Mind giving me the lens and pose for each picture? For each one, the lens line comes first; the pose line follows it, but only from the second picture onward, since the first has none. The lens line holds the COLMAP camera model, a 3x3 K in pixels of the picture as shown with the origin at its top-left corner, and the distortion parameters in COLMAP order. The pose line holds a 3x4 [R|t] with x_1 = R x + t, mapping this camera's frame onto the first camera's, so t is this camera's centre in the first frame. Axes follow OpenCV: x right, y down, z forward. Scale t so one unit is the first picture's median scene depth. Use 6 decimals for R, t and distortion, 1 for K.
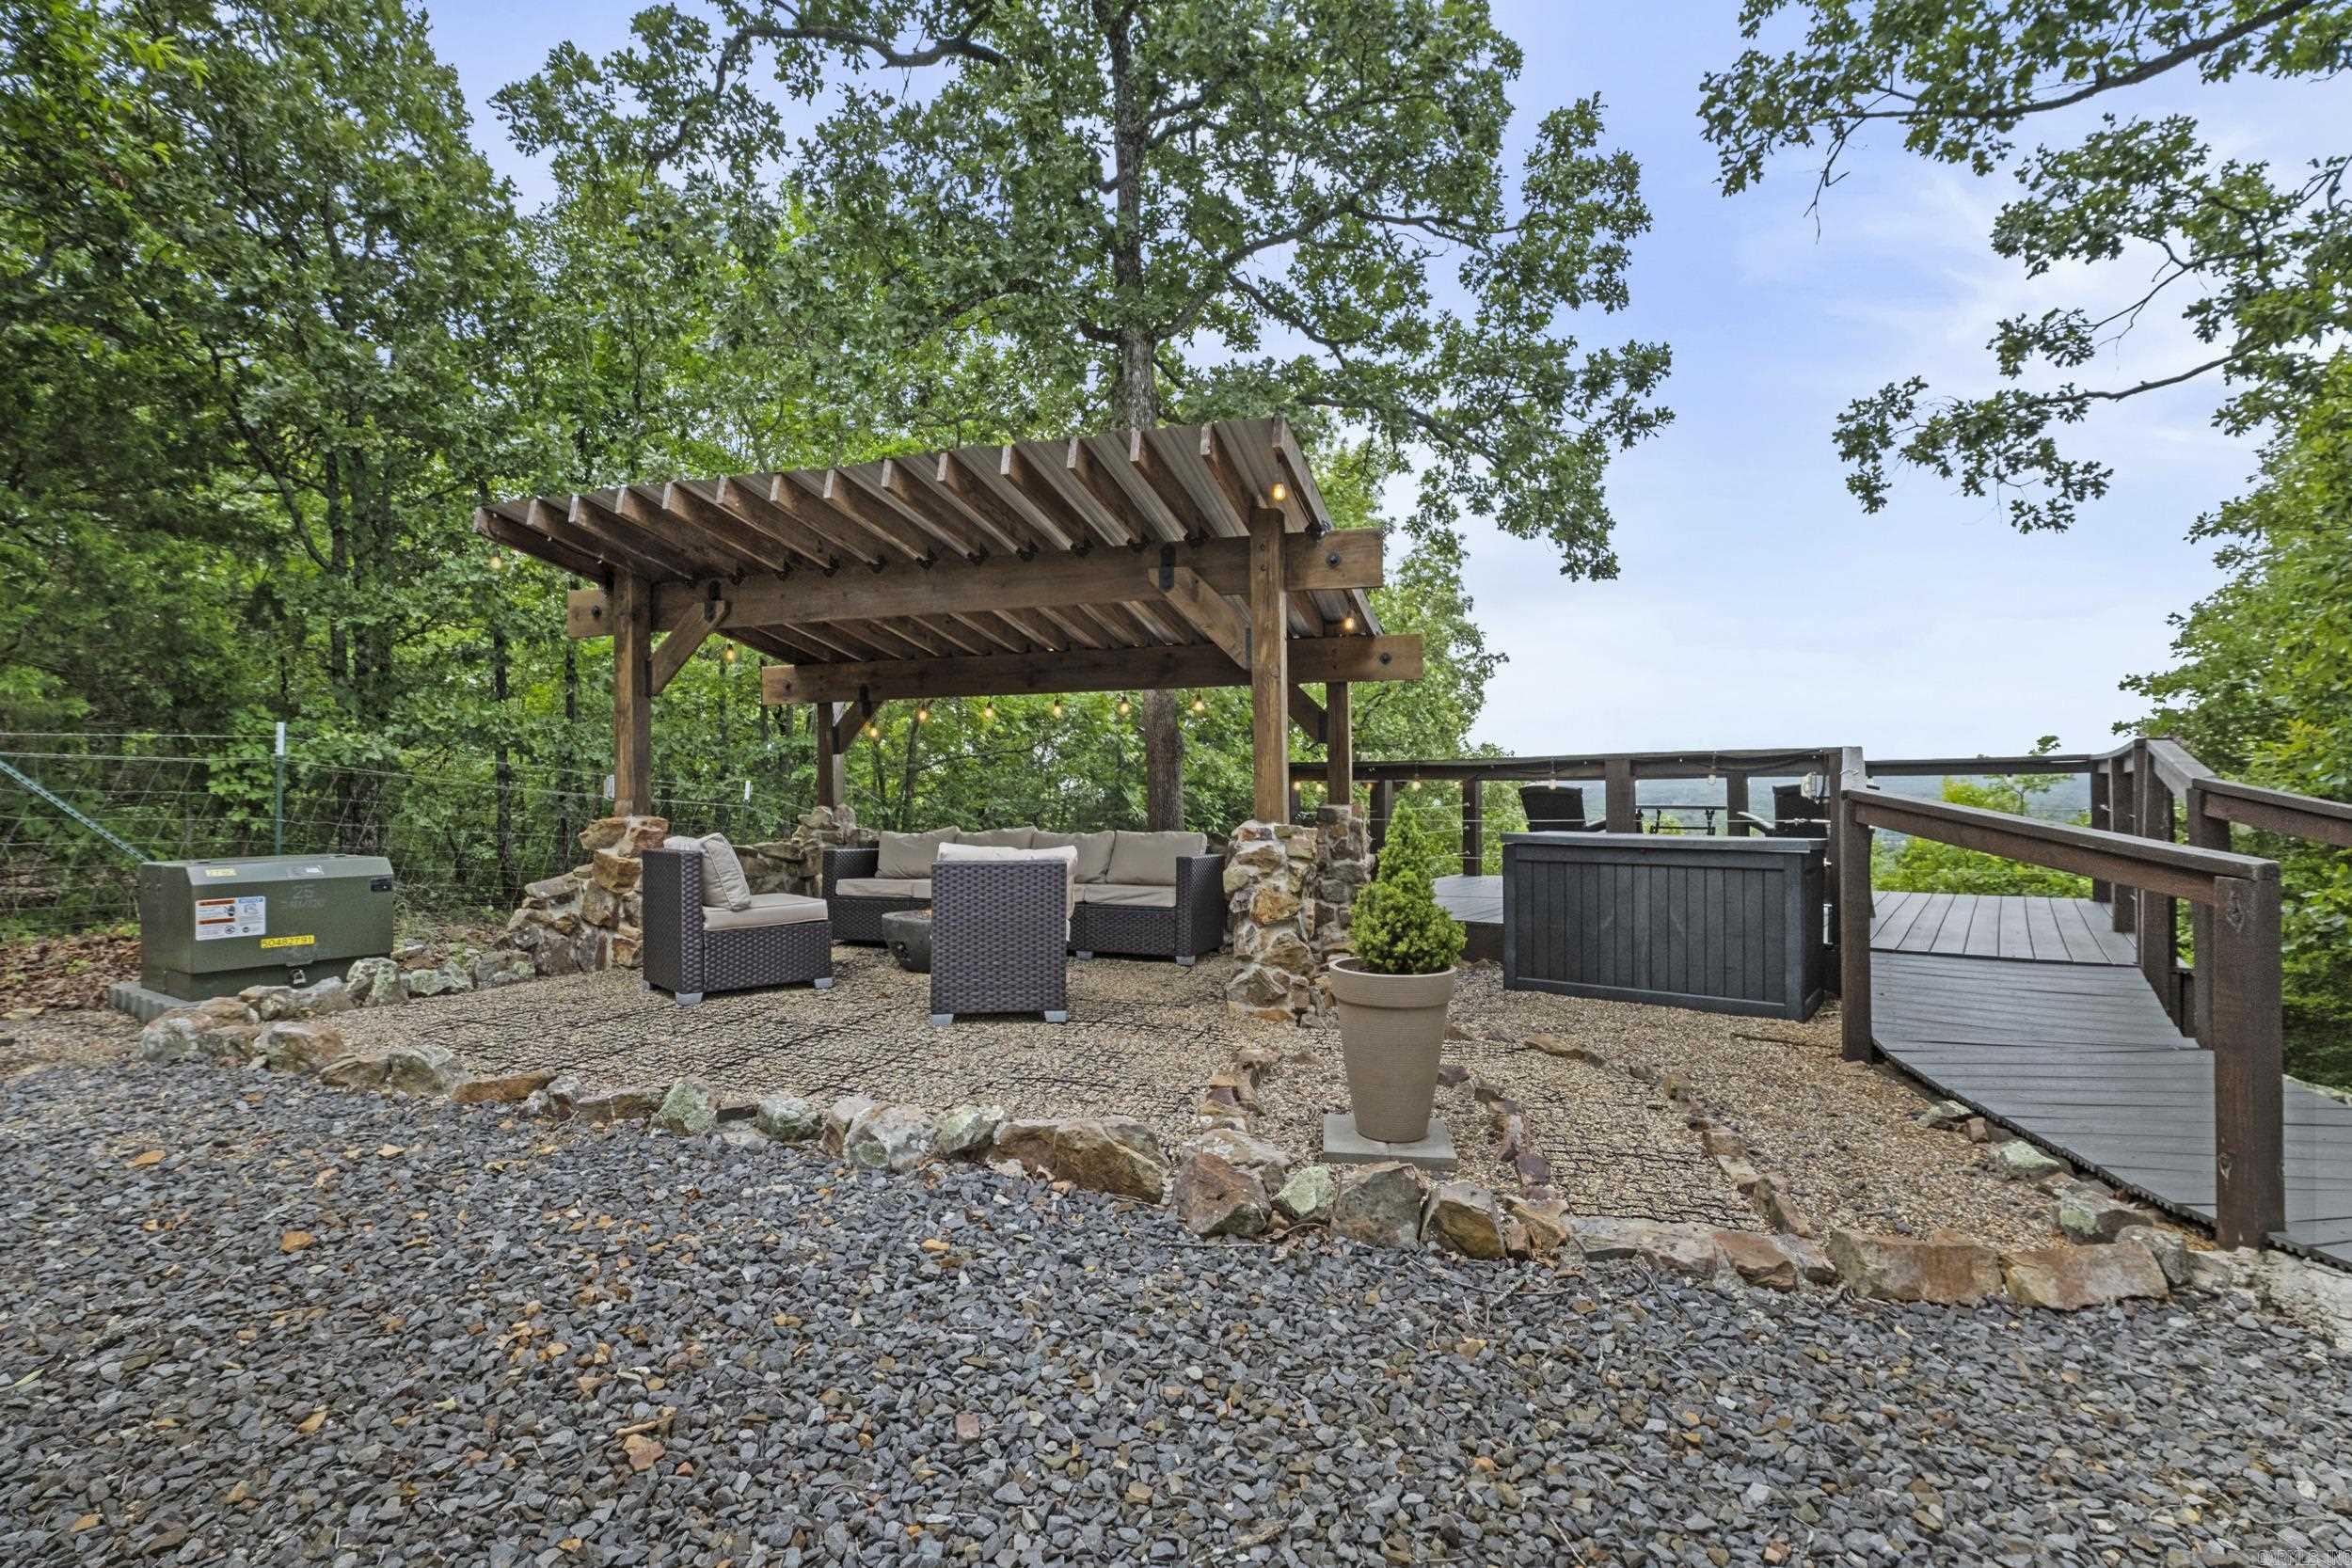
lens RADIAL K [[1100.1, 0, 1152.7], [0, 1100.1, 776.0], [0, 0, 1]] dist [-0.016607, 0.002147]
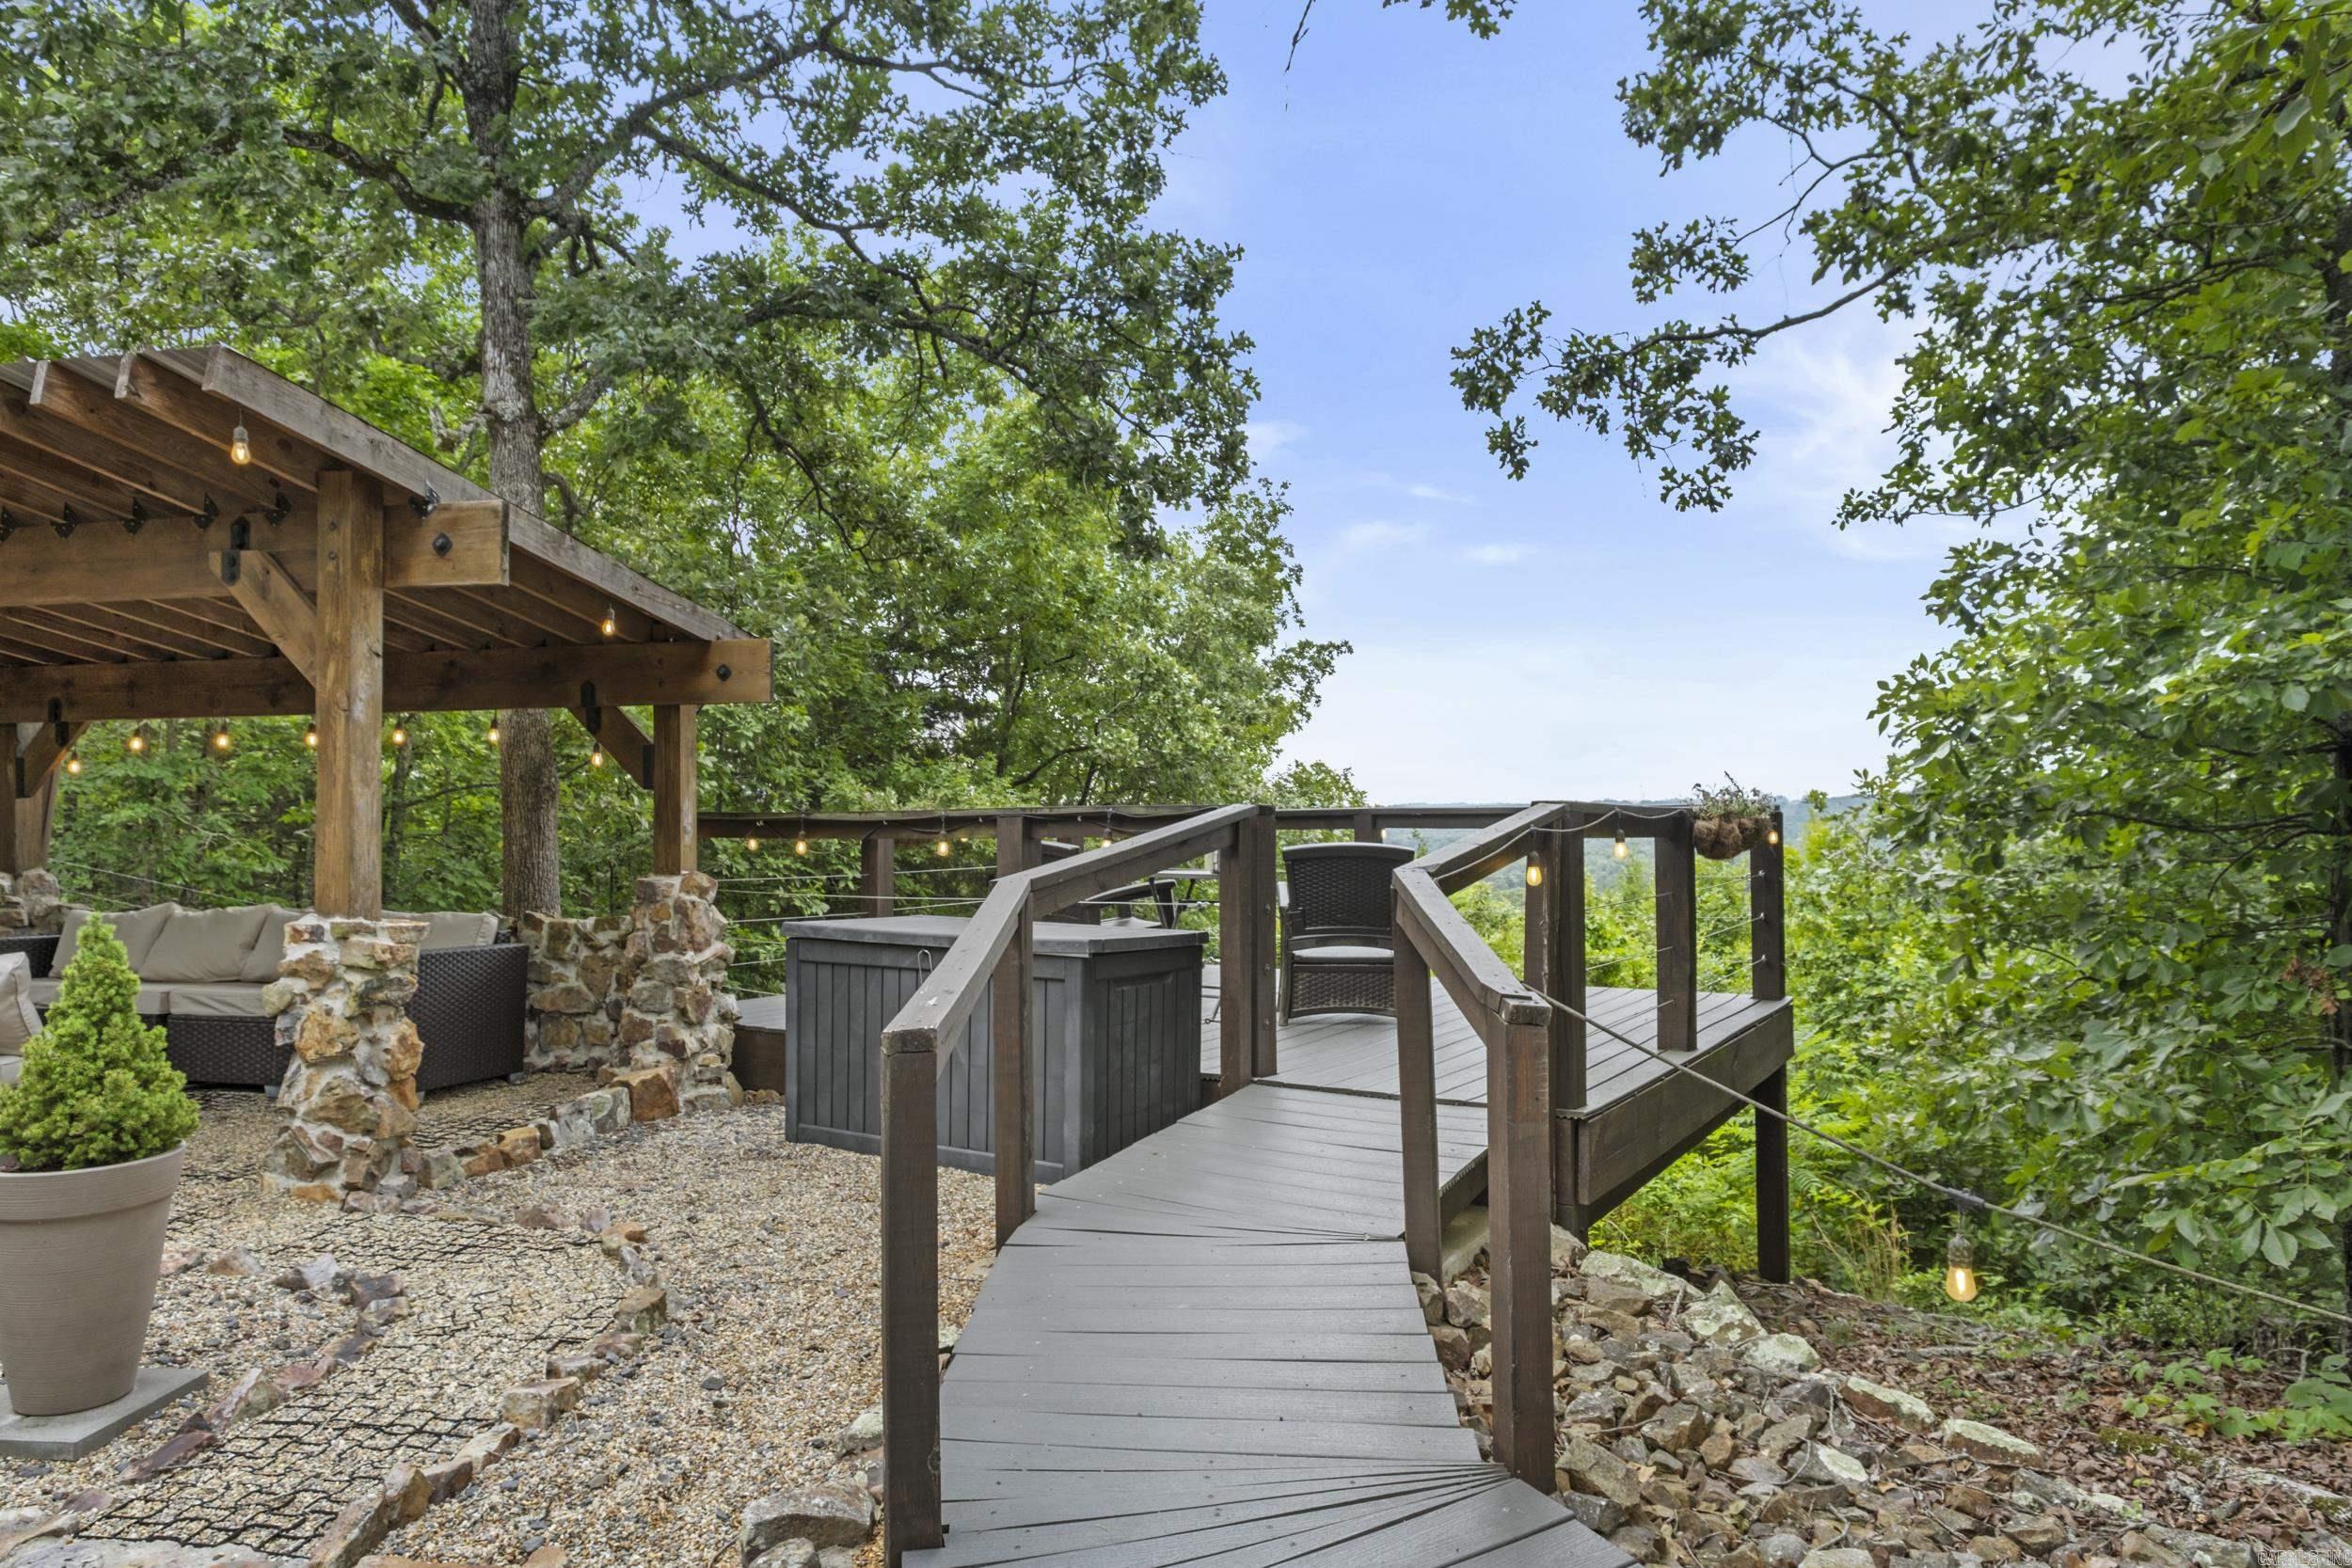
lens RADIAL K [[1486.3, 0, 1151.8], [0, 1486.3, 780.4], [0, 0, 1]] dist [-0.004462, 0.000537]
pose [[0.996133, 0.004041, 0.087771, 0.393571], [-0.003179, 0.999945, -0.009956, -0.026905], [-0.087806, 0.009638, 0.996091, 0.004416]]
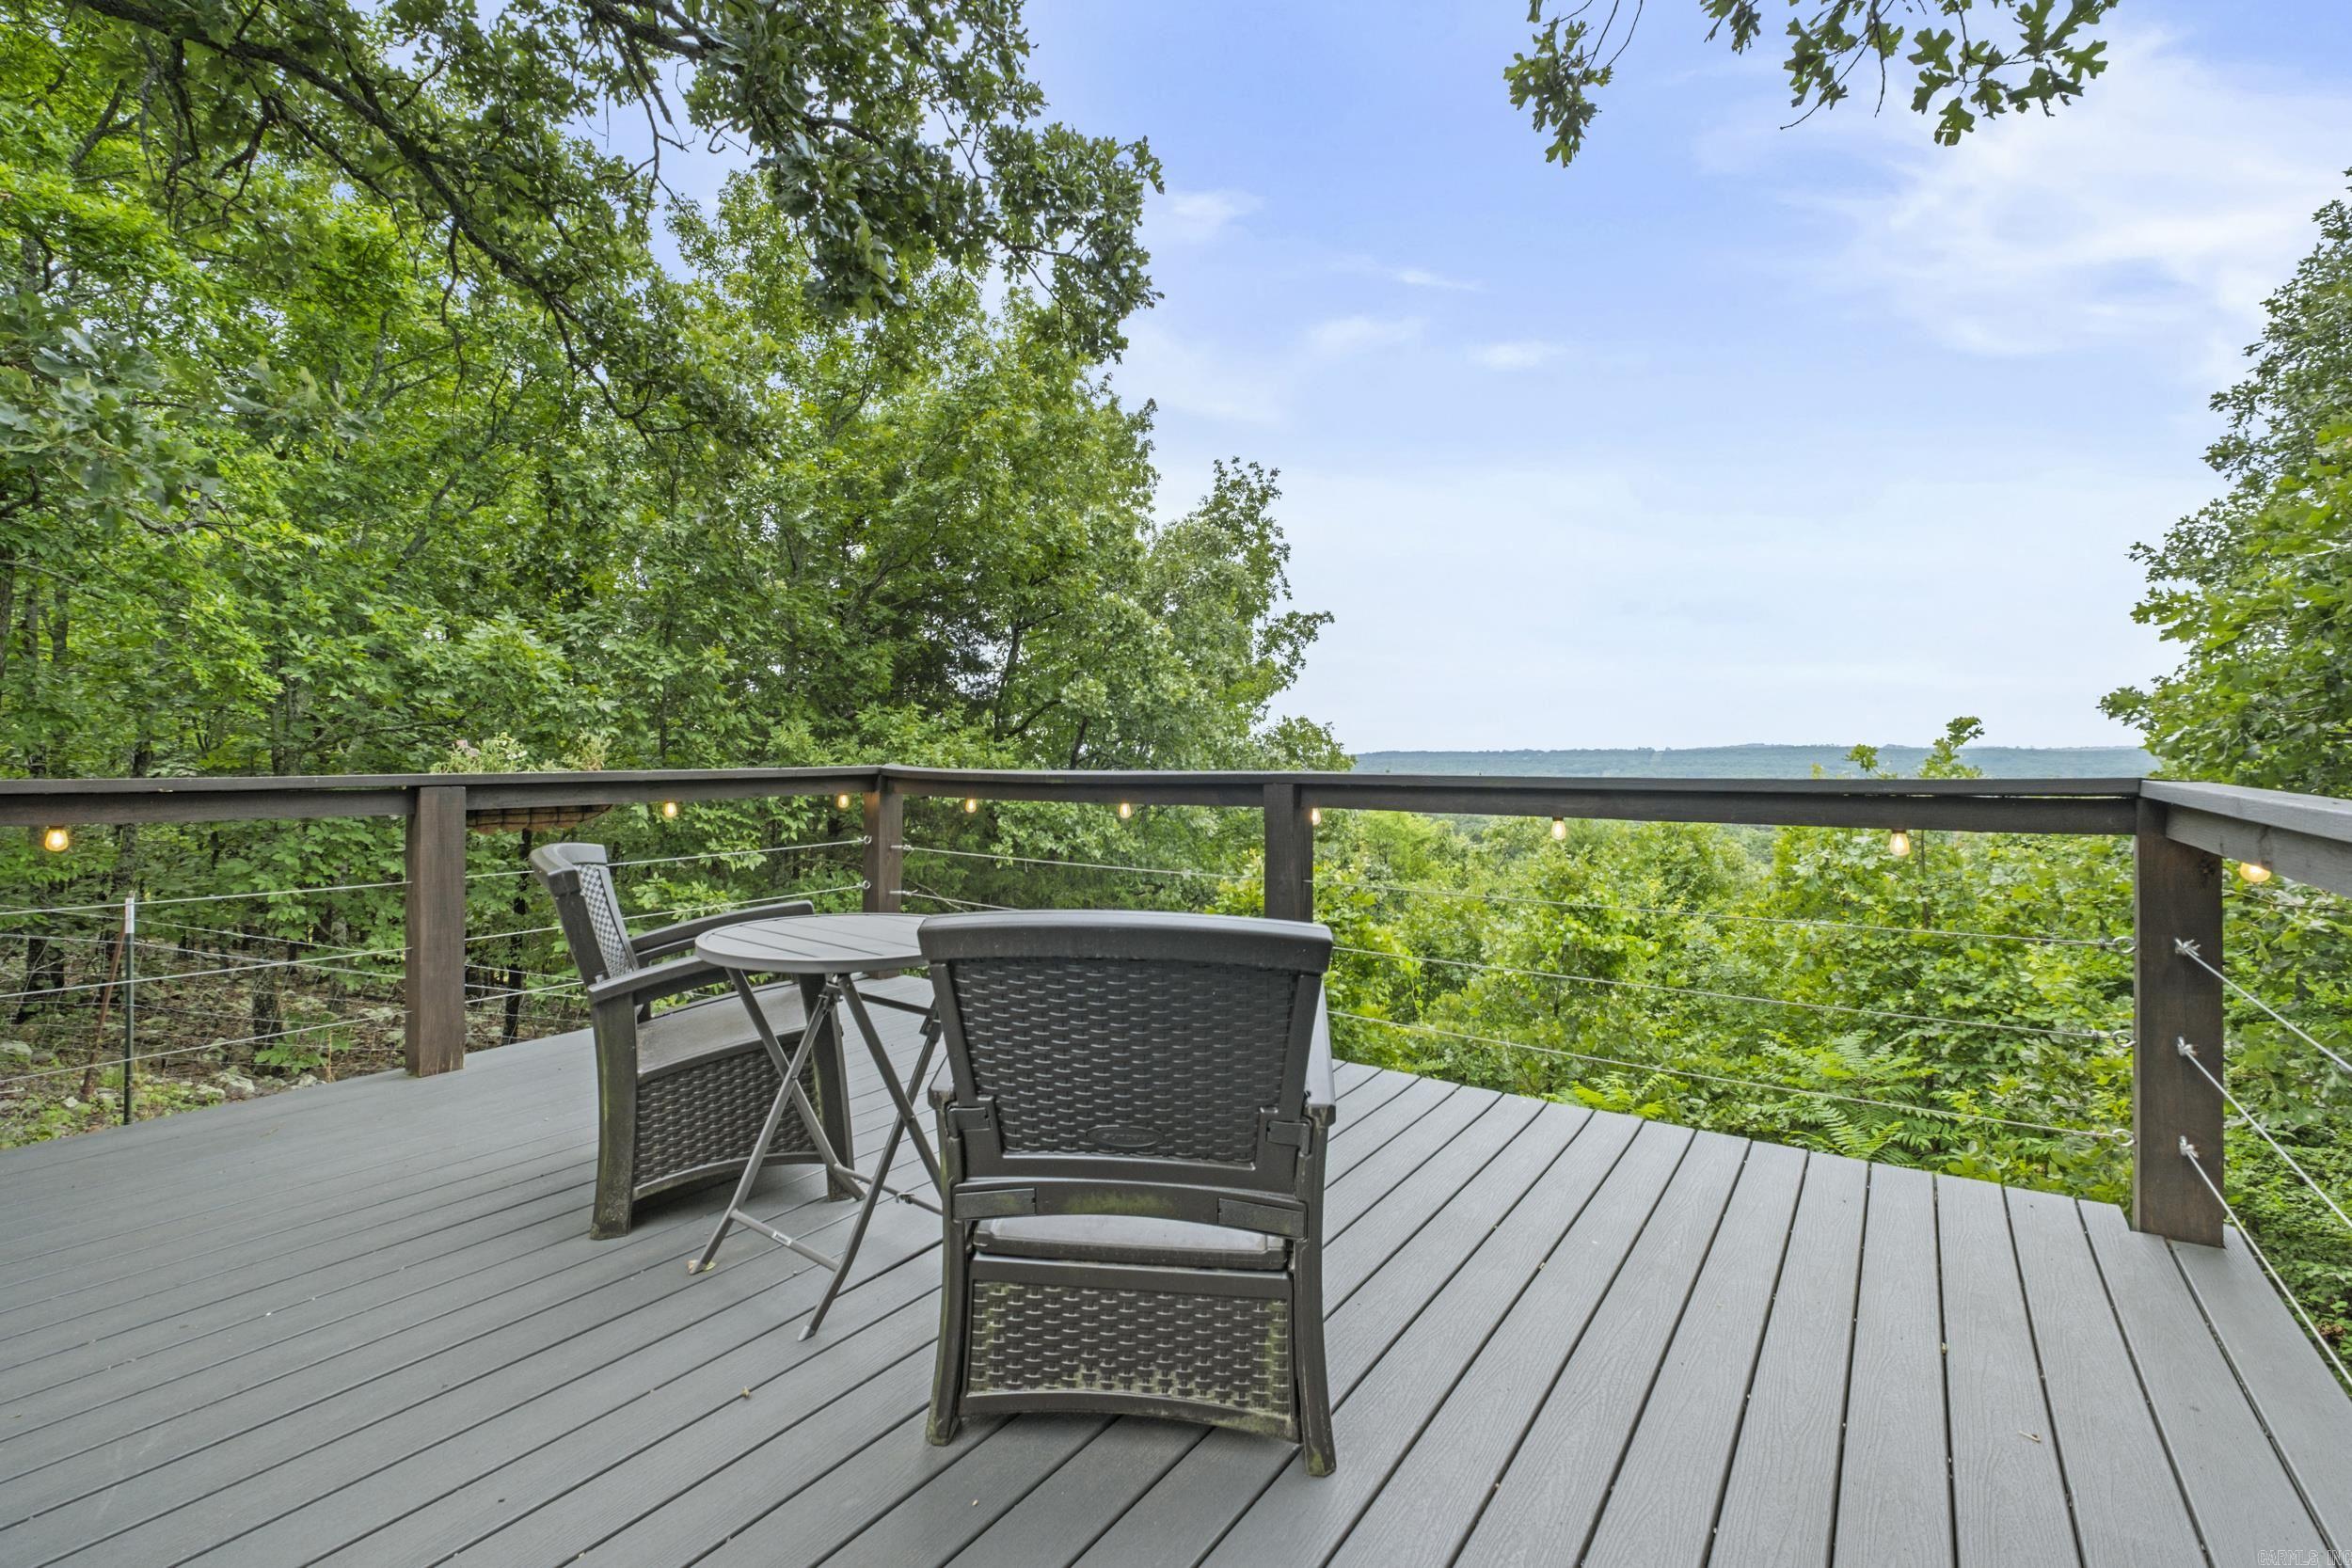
lens RADIAL K [[1038.4, 0, 1154.6], [0, 1038.4, 750.3], [0, 0, 1]] dist [-0.004497, -0.000308]
pose [[0.999197, 0.010015, 0.038788, 0.613805], [-0.010248, 0.999931, 0.005807, -0.030266], [-0.038727, -0.006200, 0.999231, 0.777057]]
